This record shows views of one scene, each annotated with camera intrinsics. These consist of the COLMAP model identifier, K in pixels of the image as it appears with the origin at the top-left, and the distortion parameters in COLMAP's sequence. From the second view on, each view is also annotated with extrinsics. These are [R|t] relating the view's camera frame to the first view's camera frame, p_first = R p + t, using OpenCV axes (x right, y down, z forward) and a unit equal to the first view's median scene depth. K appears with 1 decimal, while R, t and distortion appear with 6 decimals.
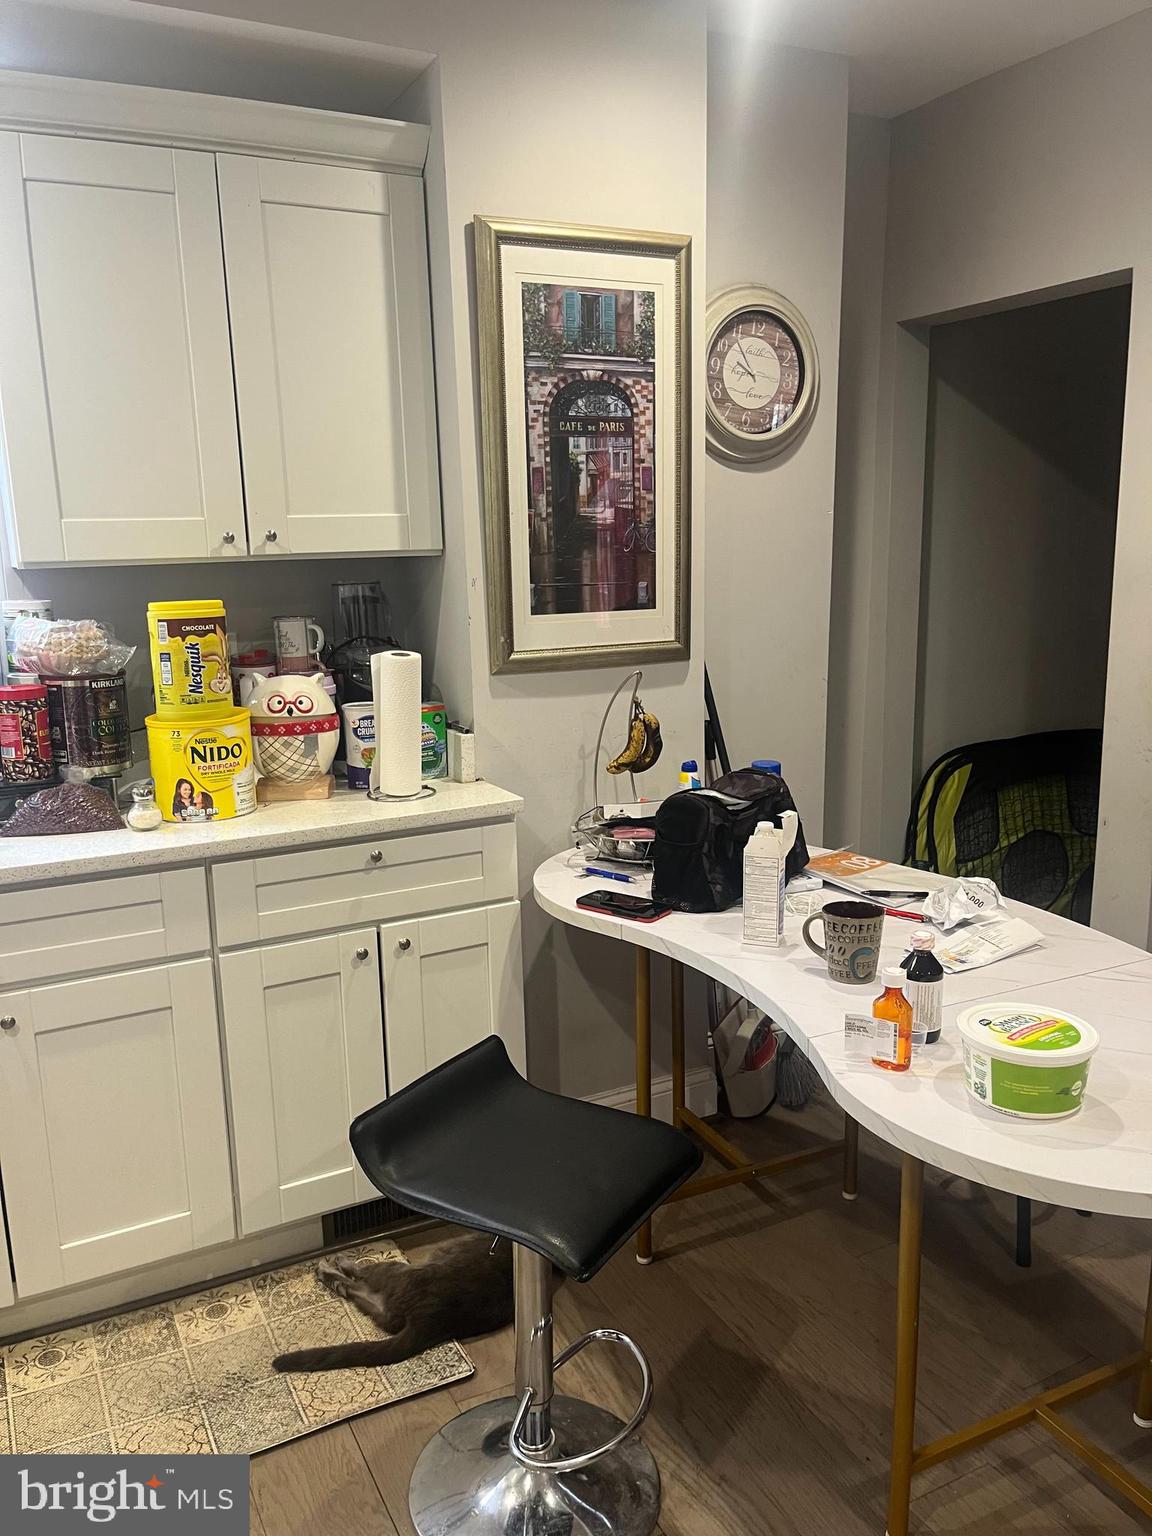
lens RADIAL K [[1176.8, 0, 576.0], [0, 1176.8, 768.0], [0, 0, 1]] dist [0.058568, -0.058727]
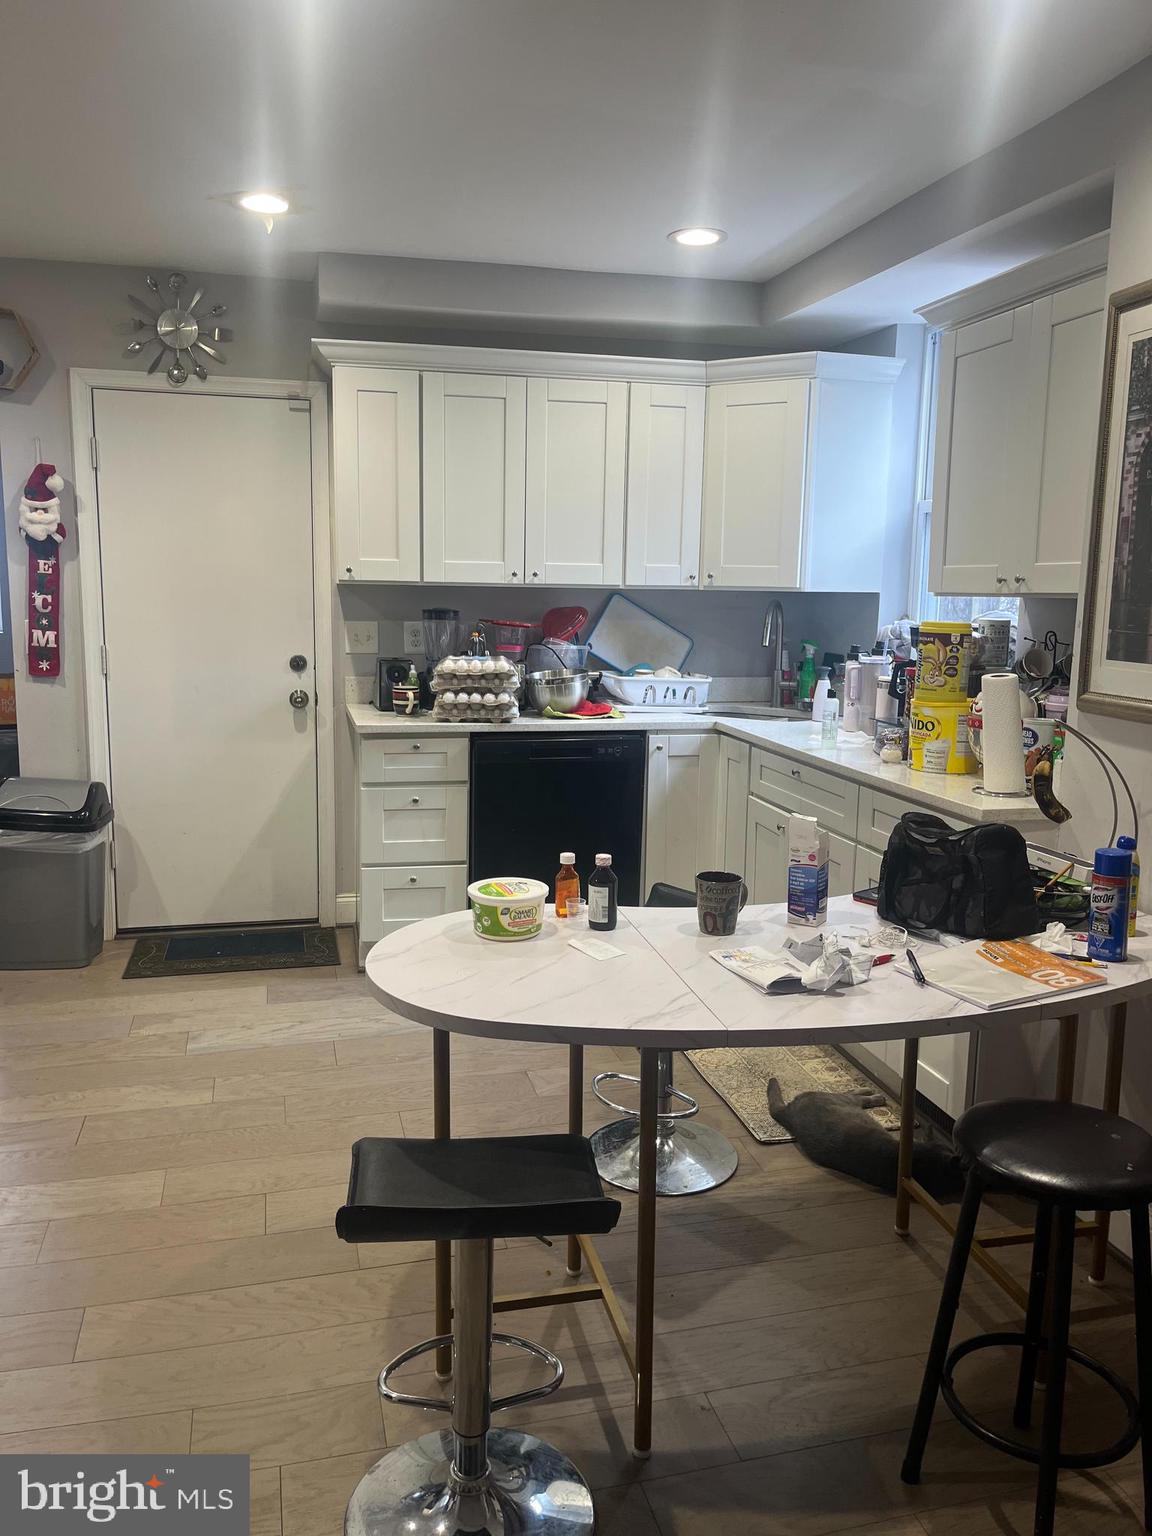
lens RADIAL K [[1176.8, 0, 576.0], [0, 1176.8, 768.0], [0, 0, 1]] dist [0.058568, -0.058727]
pose [[-0.221058, 0.172725, -0.959843, 1.166066], [-0.201349, 0.954905, 0.218209, -0.188448], [0.954249, 0.241501, -0.176311, 0.833575]]
